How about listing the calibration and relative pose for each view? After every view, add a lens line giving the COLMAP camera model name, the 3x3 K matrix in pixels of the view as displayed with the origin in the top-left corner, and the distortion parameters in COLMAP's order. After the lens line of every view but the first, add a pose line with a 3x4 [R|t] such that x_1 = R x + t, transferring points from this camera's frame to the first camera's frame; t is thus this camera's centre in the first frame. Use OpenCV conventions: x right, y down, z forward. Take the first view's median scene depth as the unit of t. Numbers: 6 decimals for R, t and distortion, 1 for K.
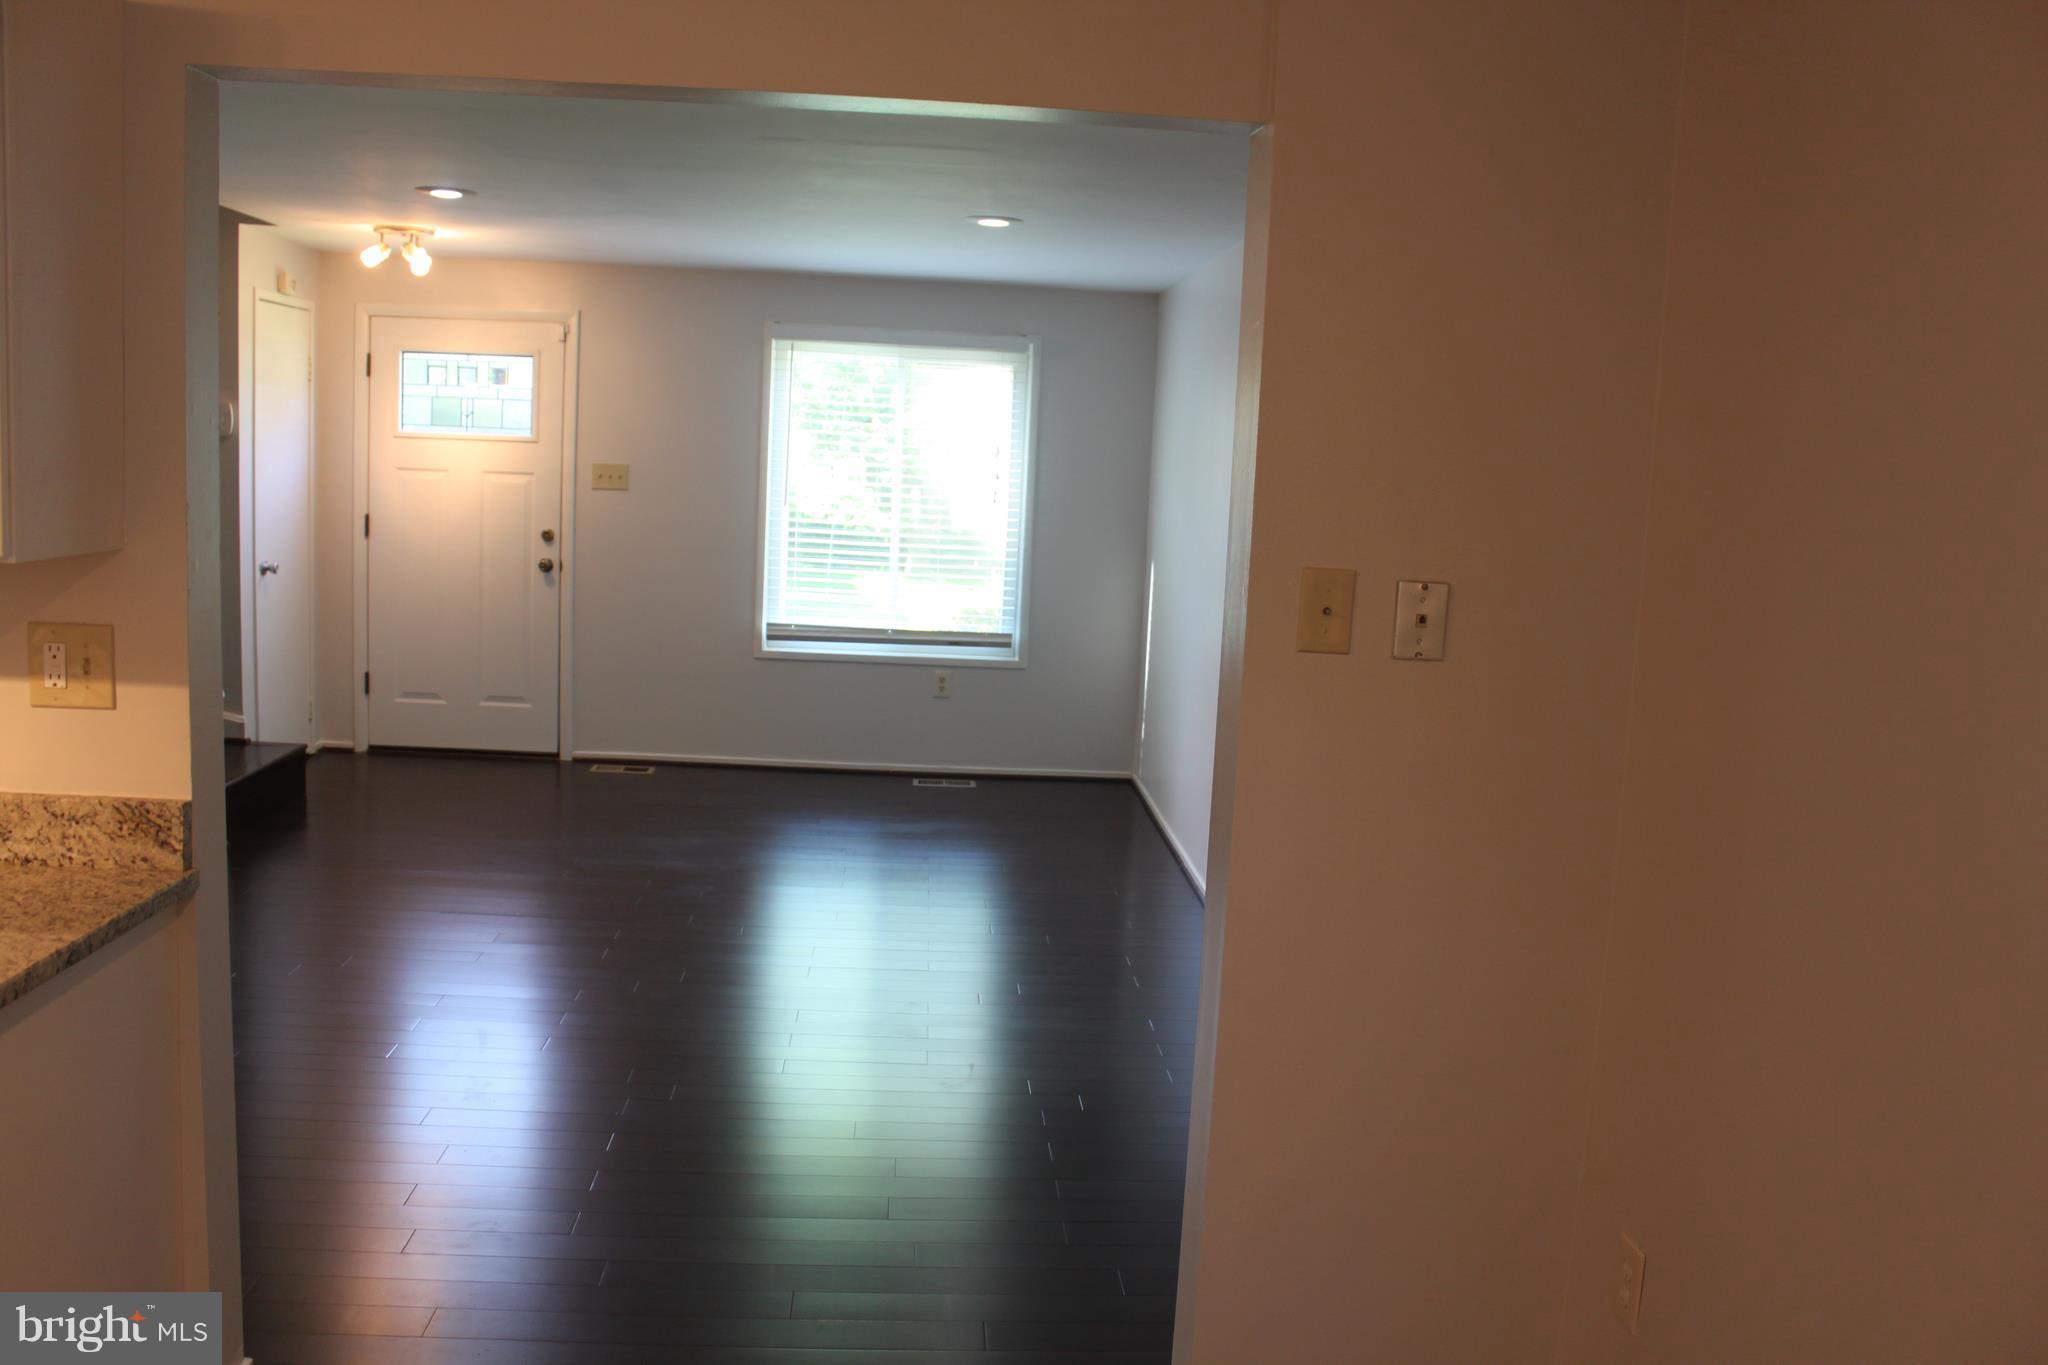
lens RADIAL K [[1705.9, 0, 1057.9], [0, 1705.9, 680.8], [0, 0, 1]] dist [-0.163634, 0.123974]
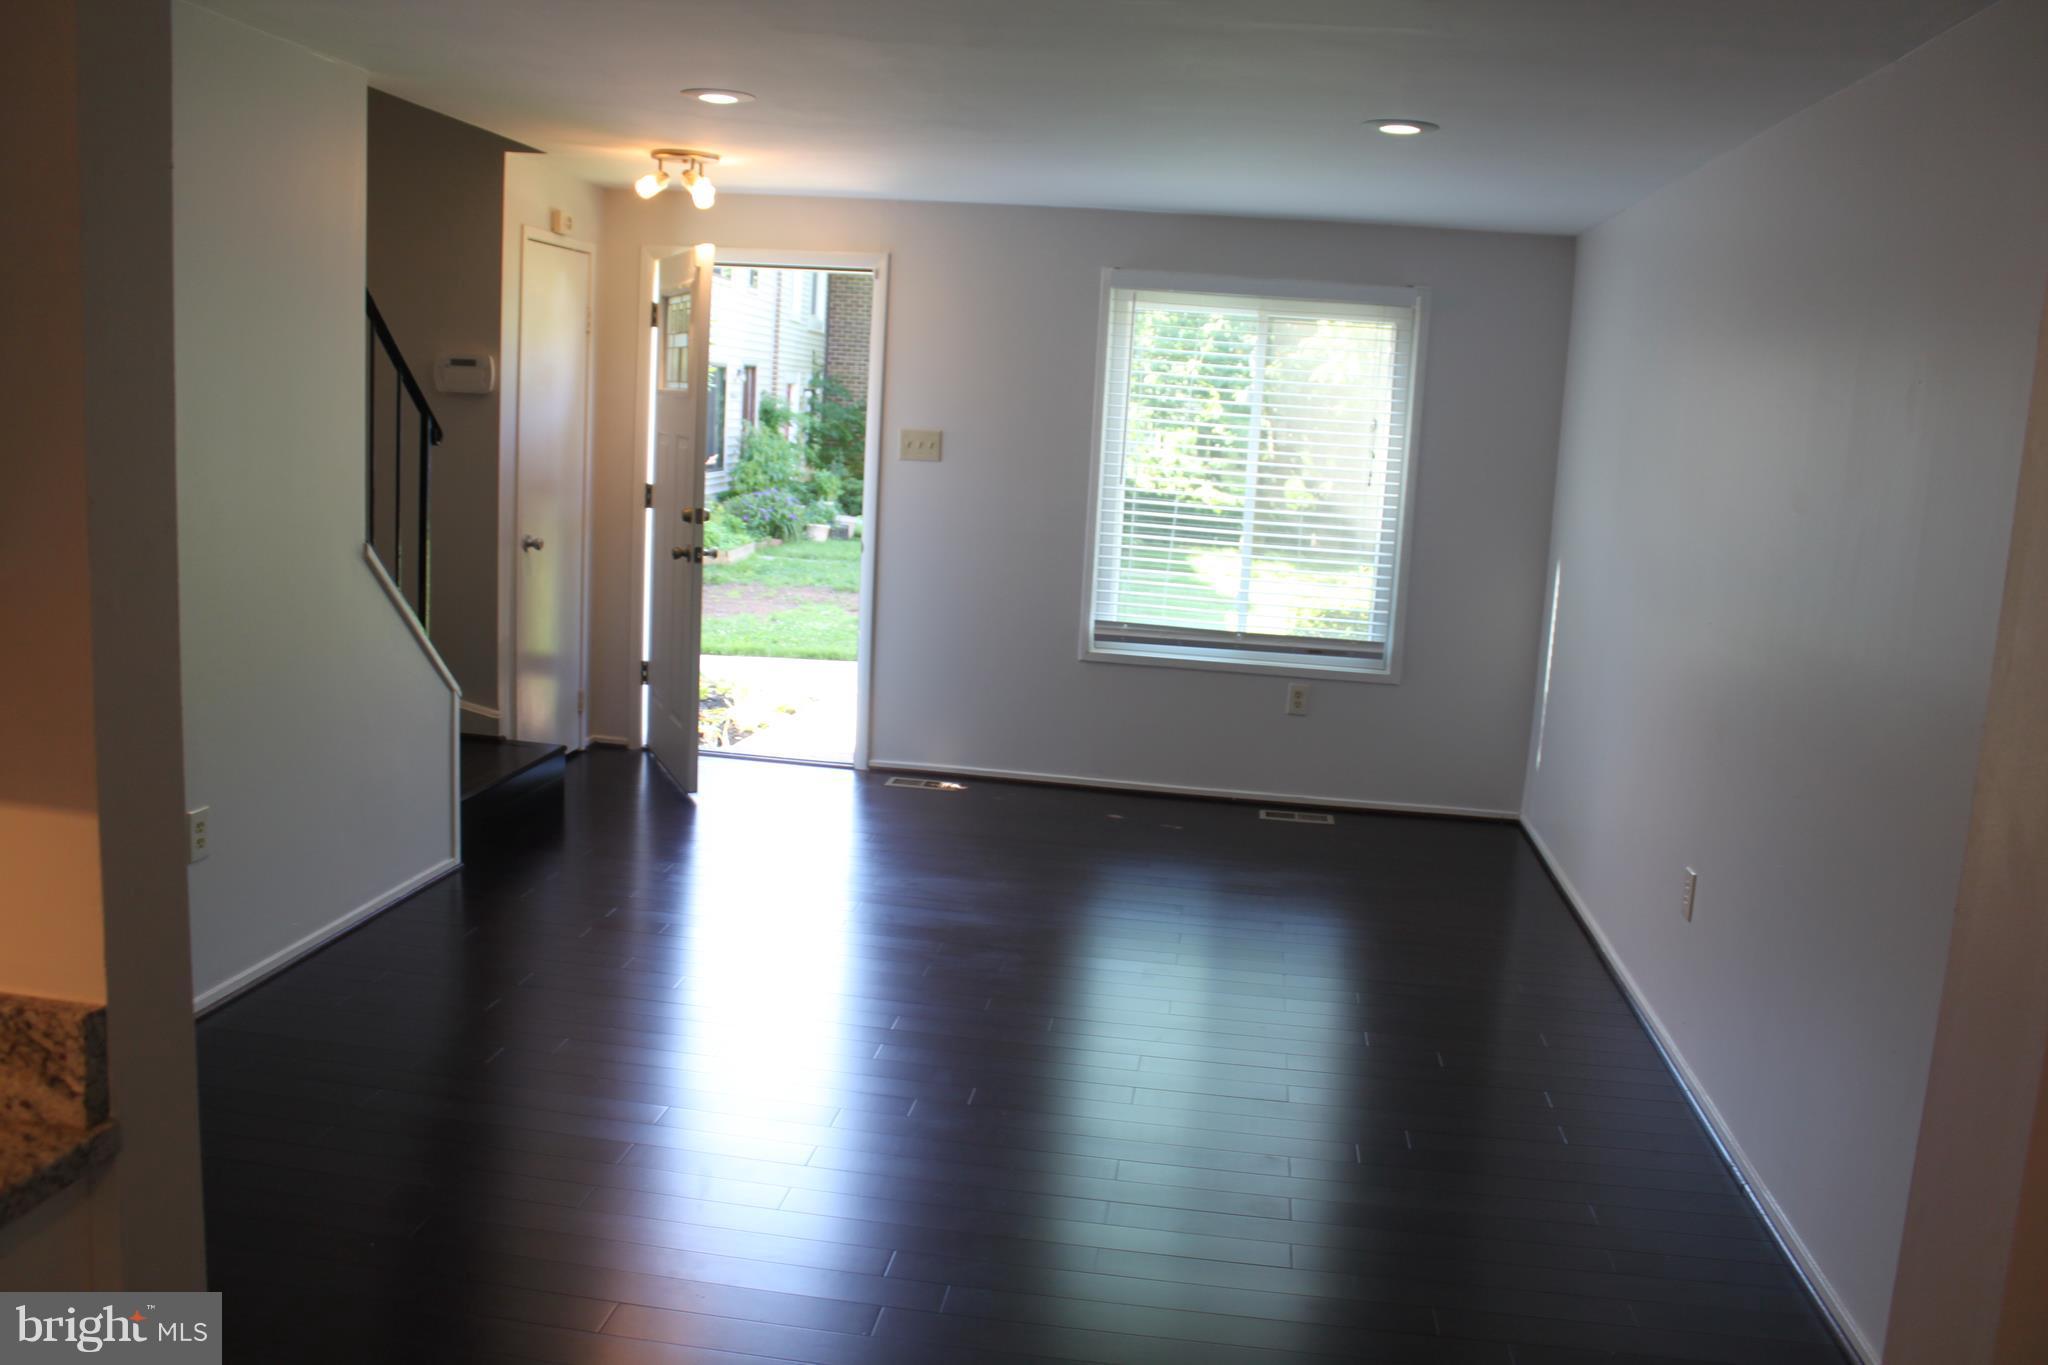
lens RADIAL K [[1705.9, 0, 1057.9], [0, 1705.9, 680.8], [0, 0, 1]] dist [-0.163634, 0.123974]
pose [[0.980768, 0.039197, -0.191200, -0.024885], [-0.035505, 0.999112, 0.022698, -0.022841], [0.191920, -0.015473, 0.981289, 0.154666]]
